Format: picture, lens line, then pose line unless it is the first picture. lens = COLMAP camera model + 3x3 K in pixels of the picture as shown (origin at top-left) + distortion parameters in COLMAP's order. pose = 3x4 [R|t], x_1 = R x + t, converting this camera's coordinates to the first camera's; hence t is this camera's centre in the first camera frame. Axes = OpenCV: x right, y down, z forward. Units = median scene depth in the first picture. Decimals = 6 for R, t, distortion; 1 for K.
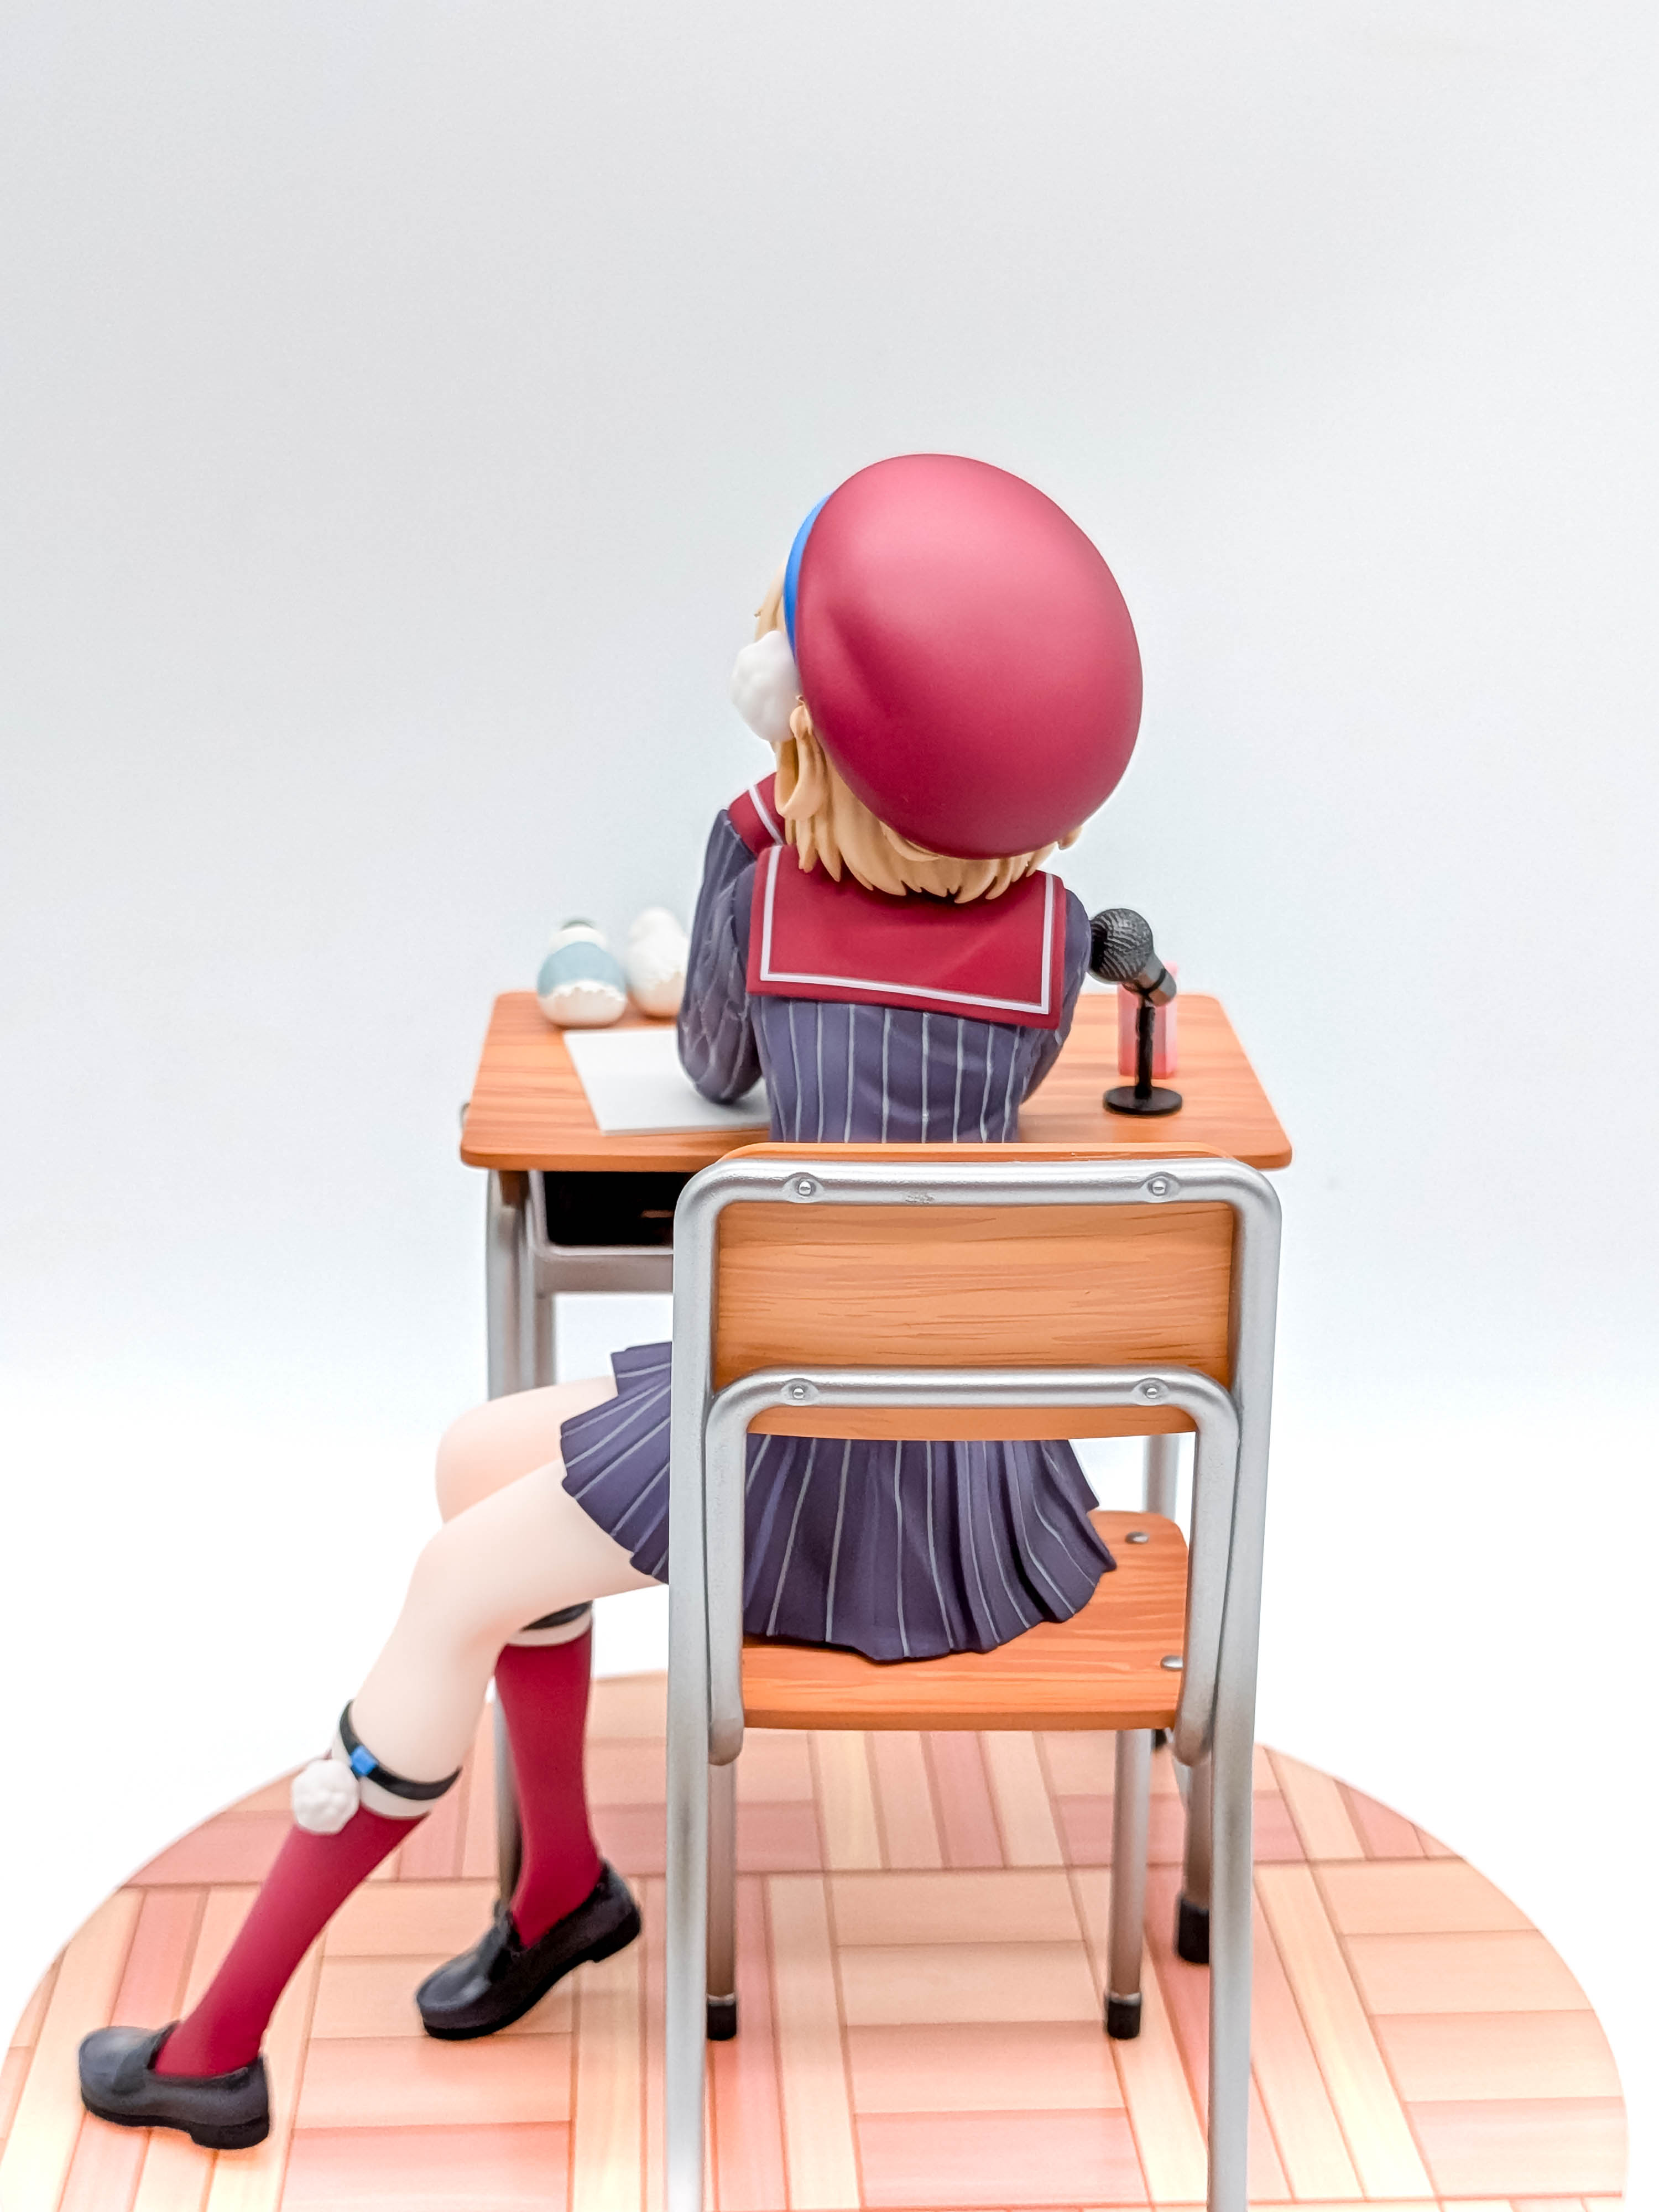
lens RADIAL K [[3276.6, 0, 829.5], [0, 3276.6, 1106.0], [0, 0, 1]] dist [0.115789, -0.315598]
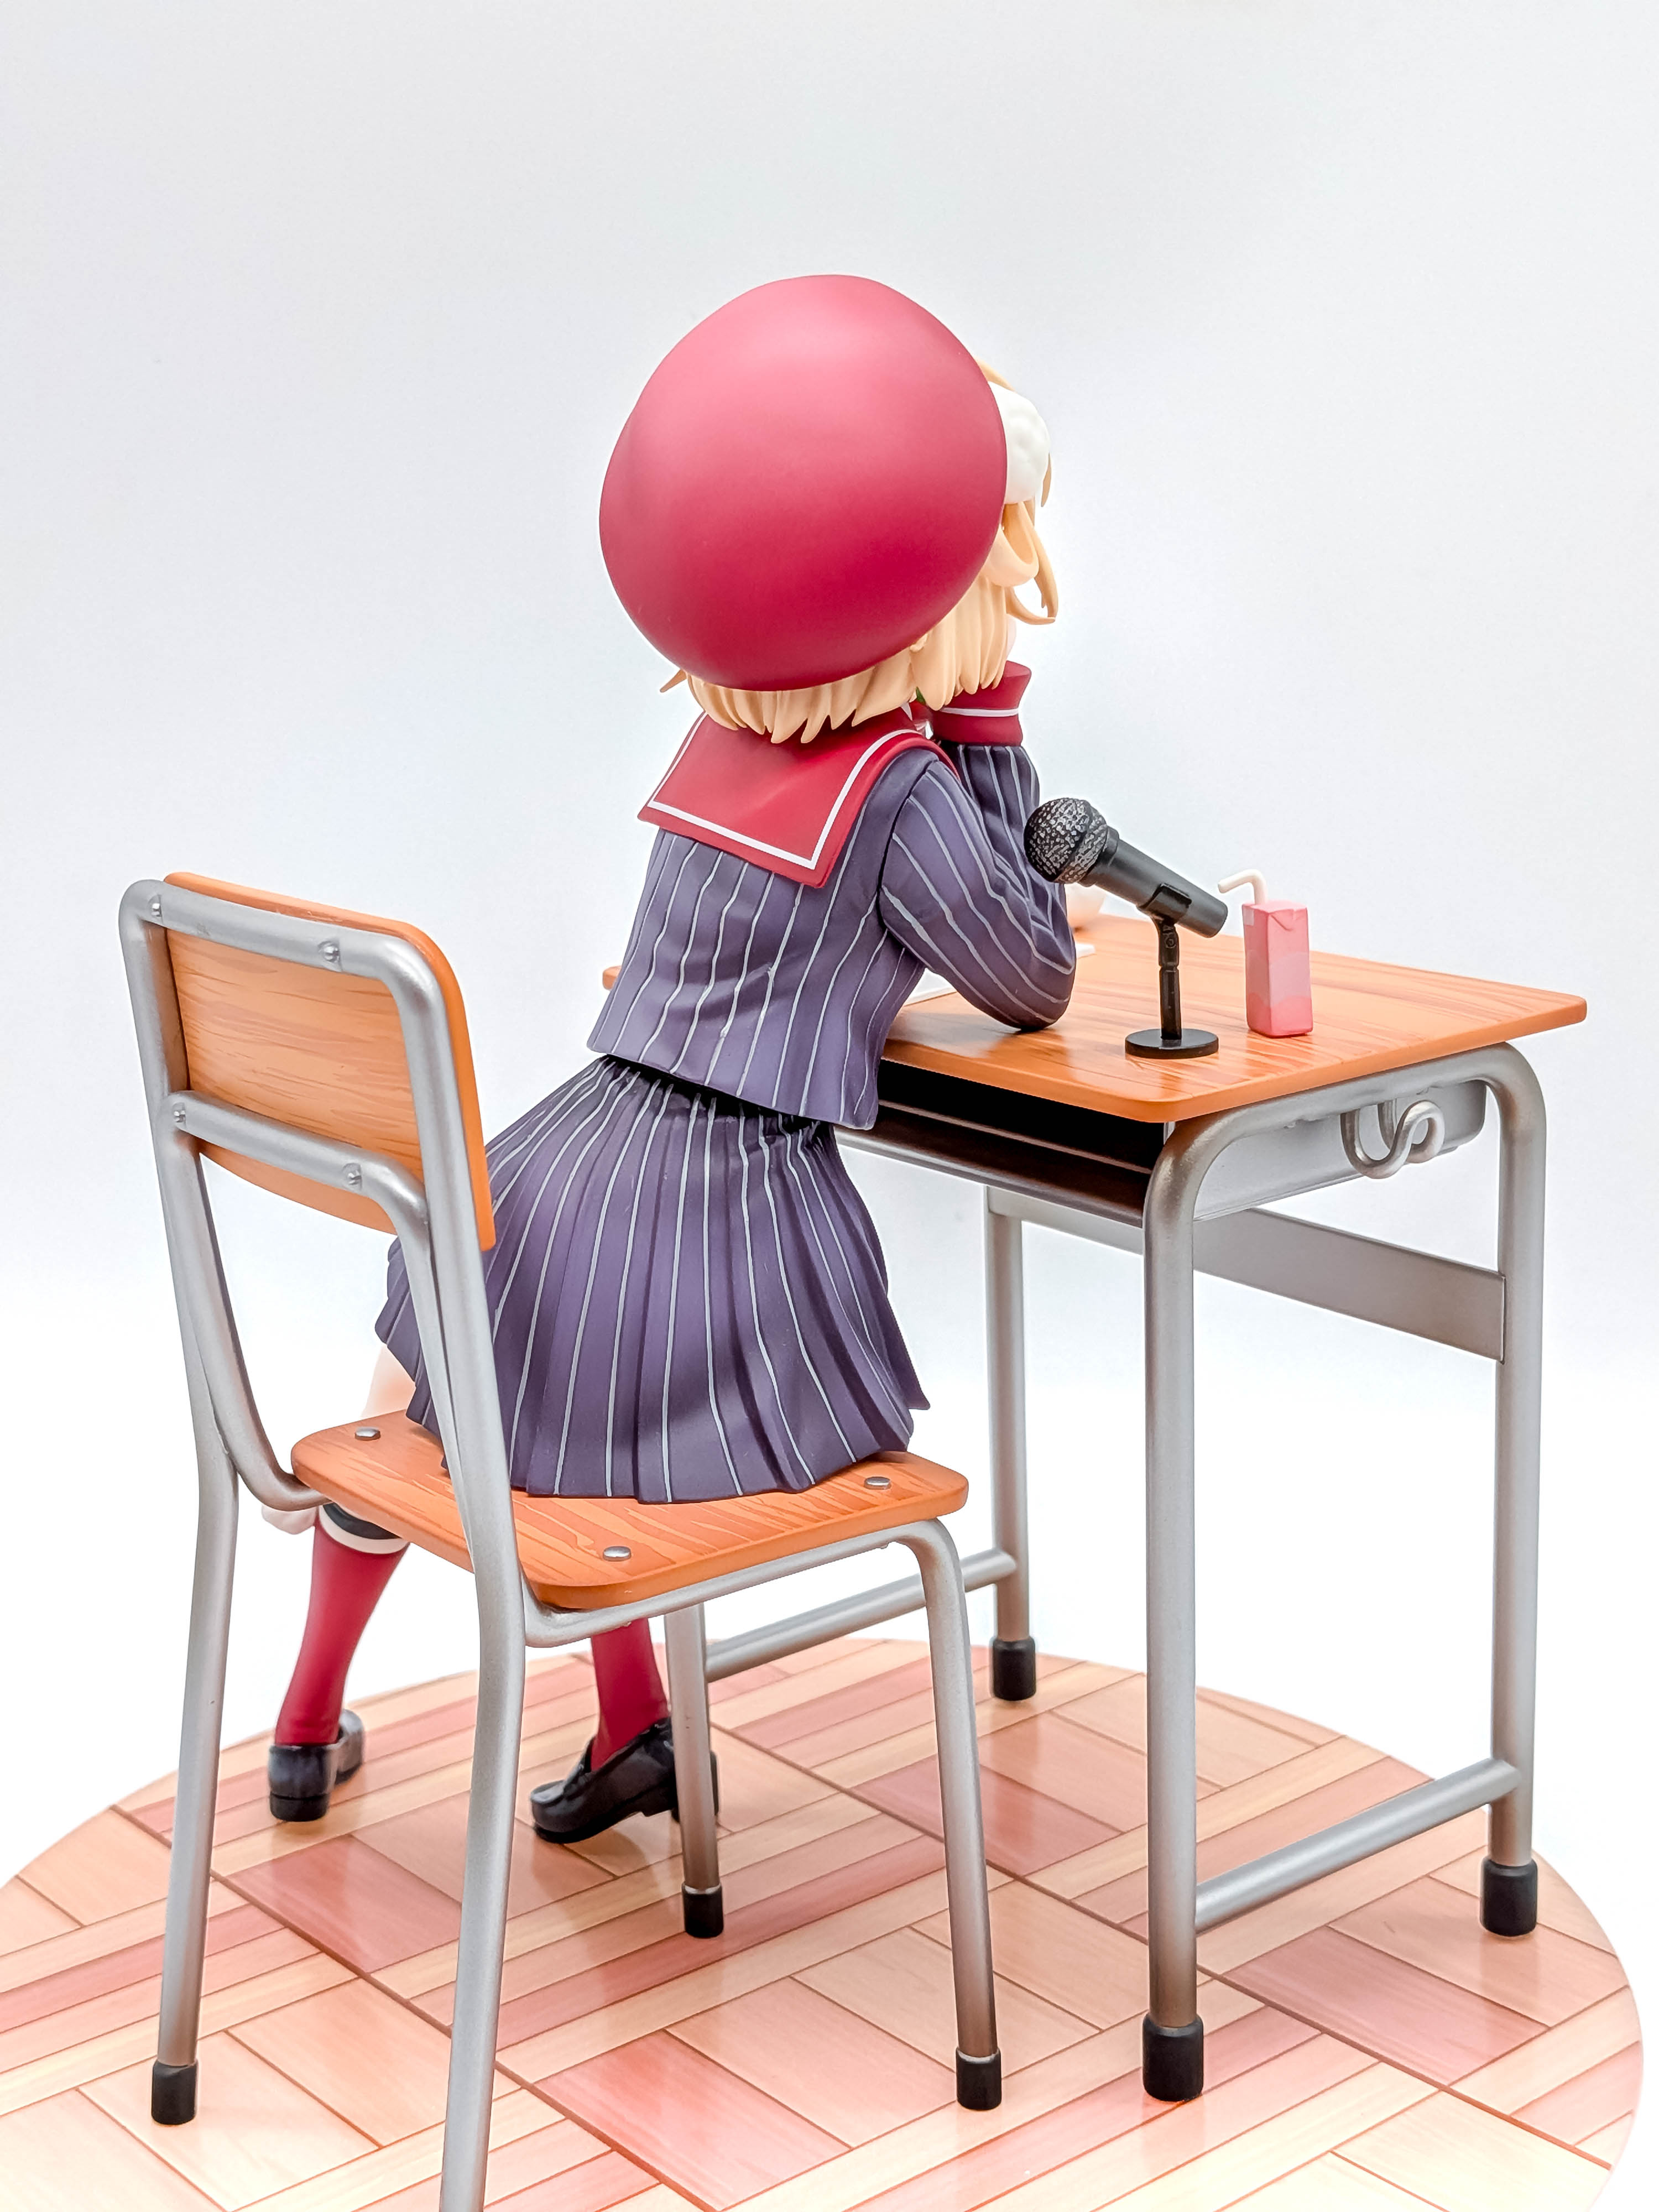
lens RADIAL K [[3280.4, 0, 745.9], [0, 3280.4, 1076.5], [0, 0, 1]] dist [0.089794, -0.055576]
pose [[0.587985, 0.156199, -0.793647, 0.795340], [-0.213245, 0.976401, 0.034181, 0.001039], [0.780257, 0.149144, 0.607417, 0.434846]]
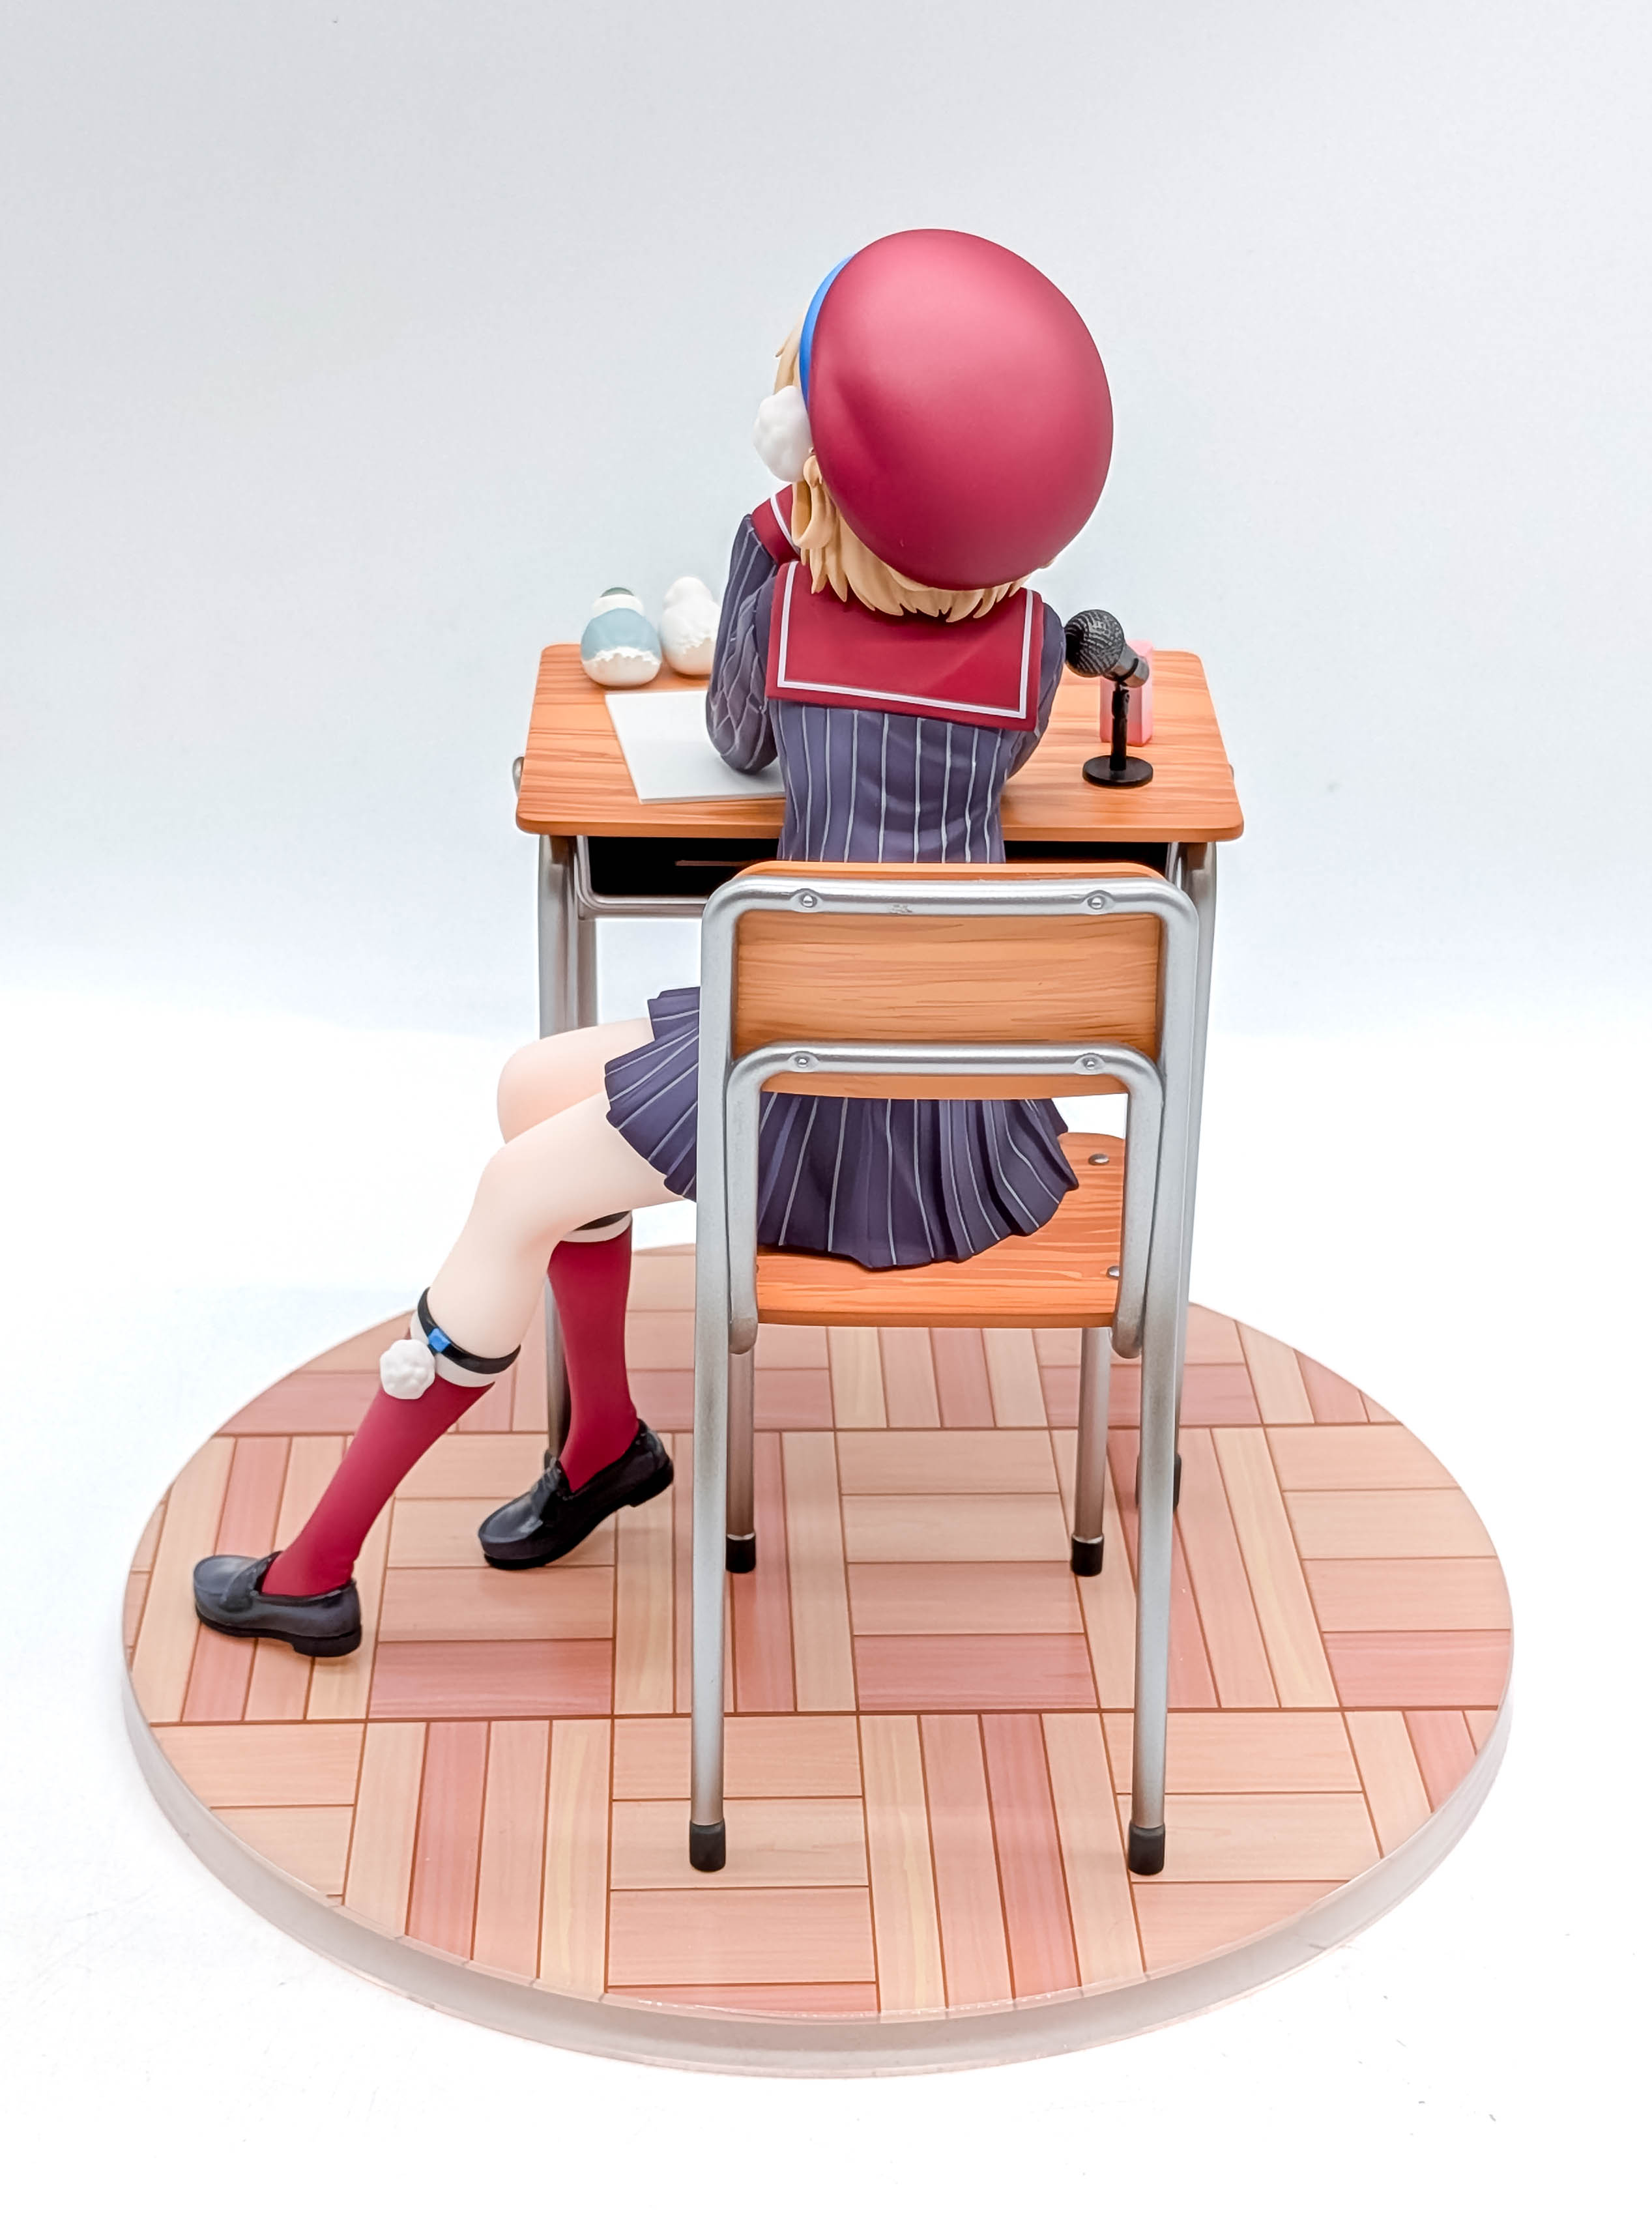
lens RADIAL K [[3849.0, 0, 837.7], [0, 3849.0, 1010.9], [0, 0, 1]] dist [0.163116, -0.005491]
pose [[0.999853, 0.010307, -0.013696, 0.020104], [-0.008412, 0.991233, 0.131861, -0.104711], [0.014936, -0.131726, 0.991174, -0.364893]]
